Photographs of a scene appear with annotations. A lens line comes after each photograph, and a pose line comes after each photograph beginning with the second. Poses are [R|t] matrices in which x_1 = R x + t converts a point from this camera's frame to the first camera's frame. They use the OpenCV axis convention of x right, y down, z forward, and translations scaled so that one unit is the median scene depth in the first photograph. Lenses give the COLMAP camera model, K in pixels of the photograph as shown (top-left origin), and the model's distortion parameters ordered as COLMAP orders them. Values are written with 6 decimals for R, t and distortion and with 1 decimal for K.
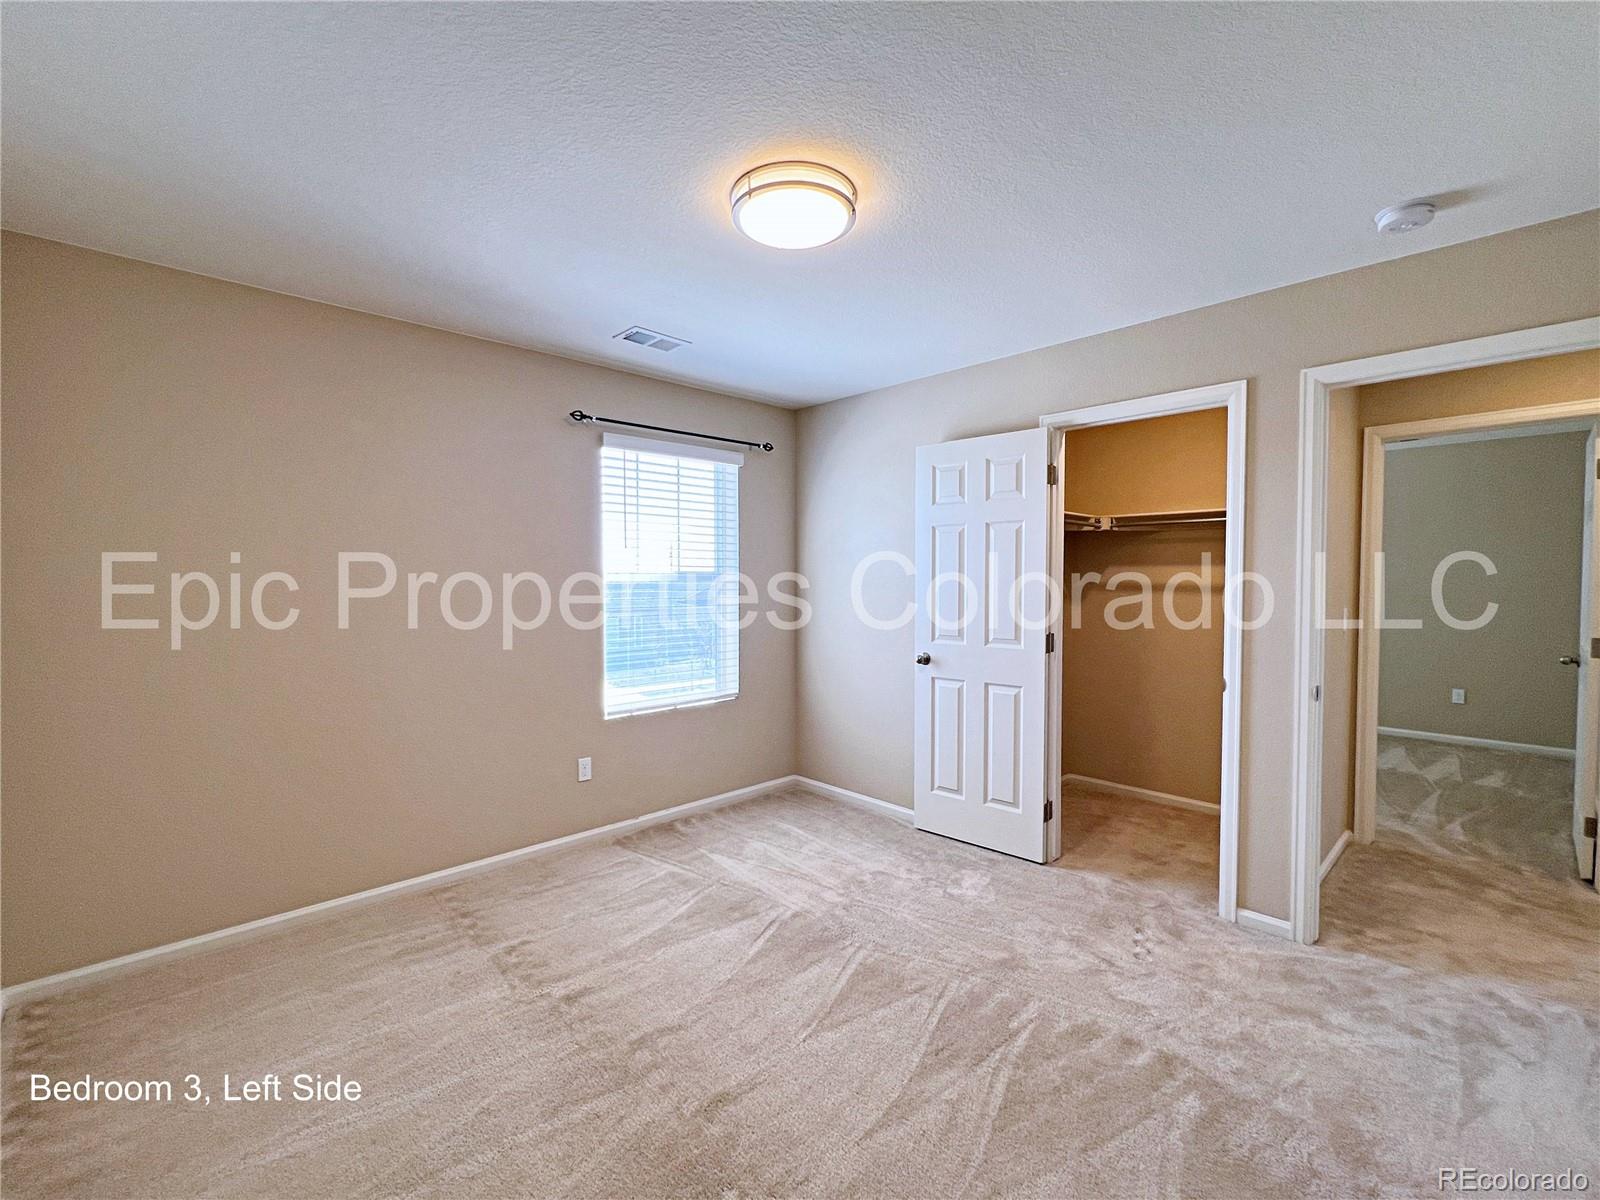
lens RADIAL K [[649.5, 0, 800.8], [0, 649.5, 598.0], [0, 0, 1]] dist [0.000518, 0.000389]
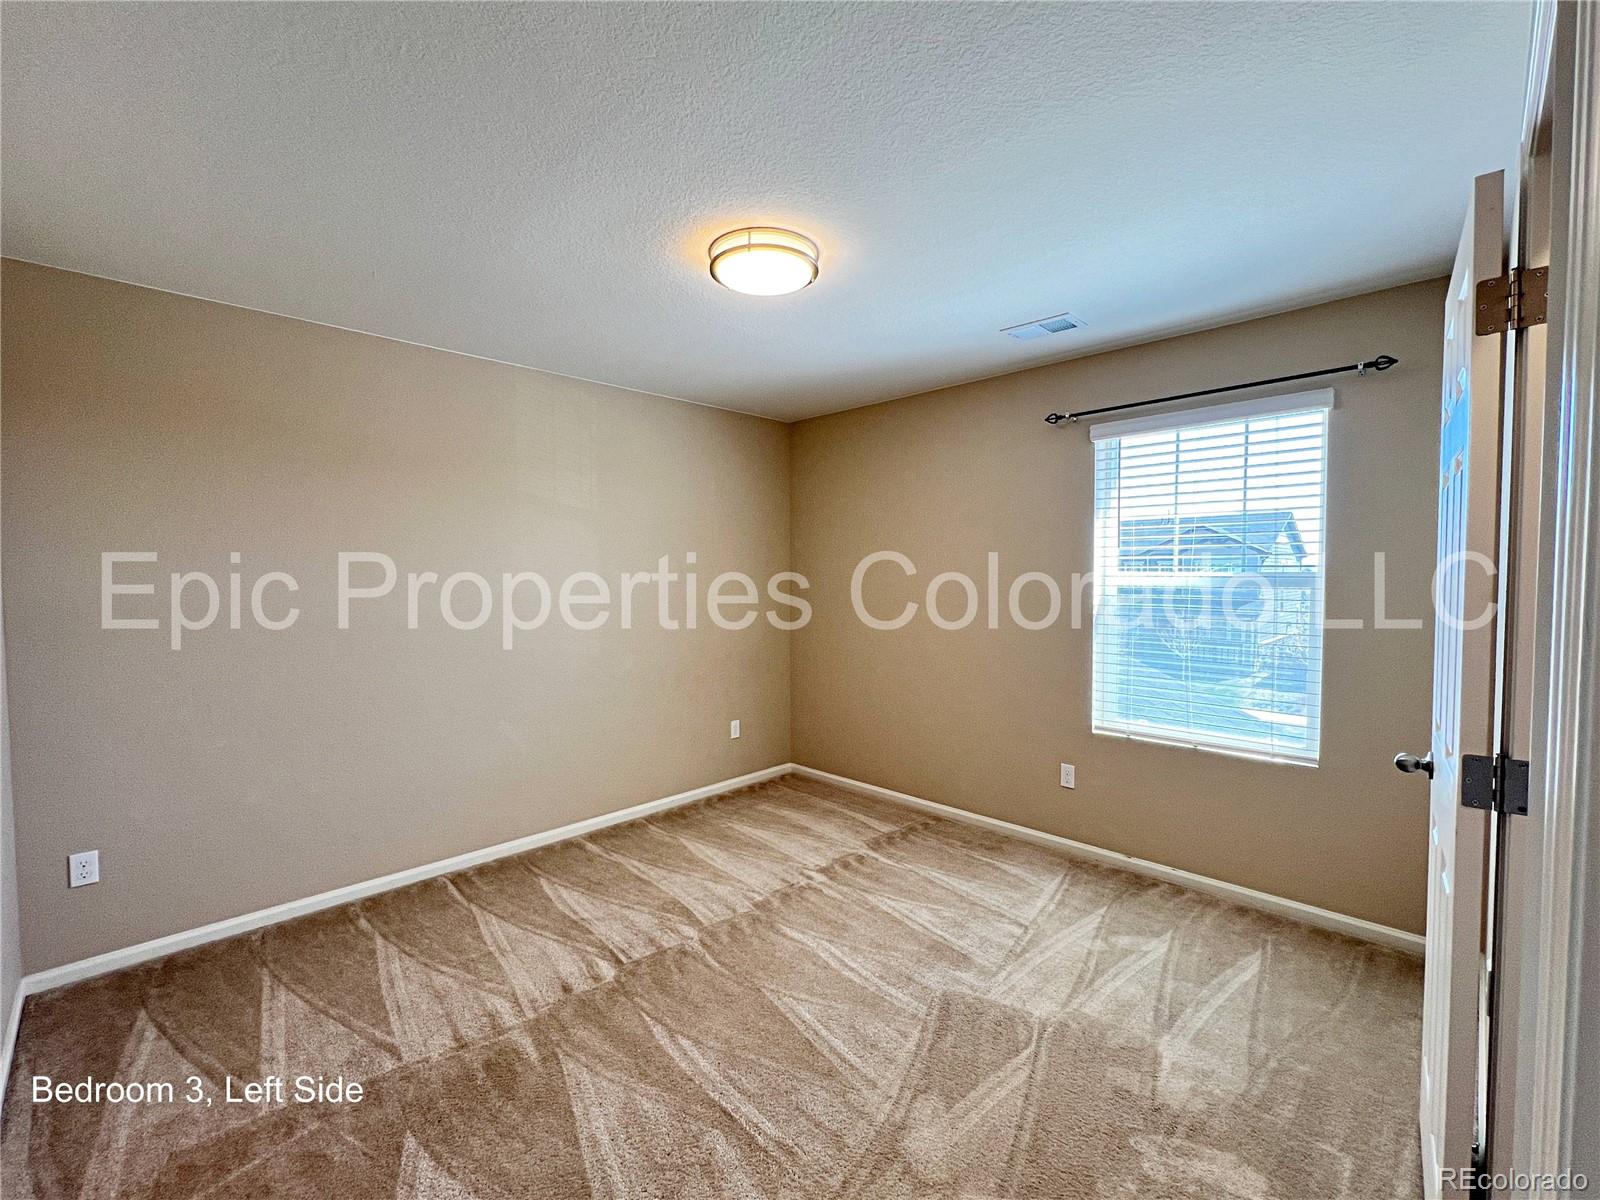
lens RADIAL K [[636.2, 0, 803.1], [0, 636.2, 601.8], [0, 0, 1]] dist [-0.000024, 0.000075]
pose [[0.096361, 0.036263, -0.994686, 0.574367], [-0.037461, 0.998760, 0.032782, -0.015295], [0.994641, 0.034103, 0.097600, 0.500676]]
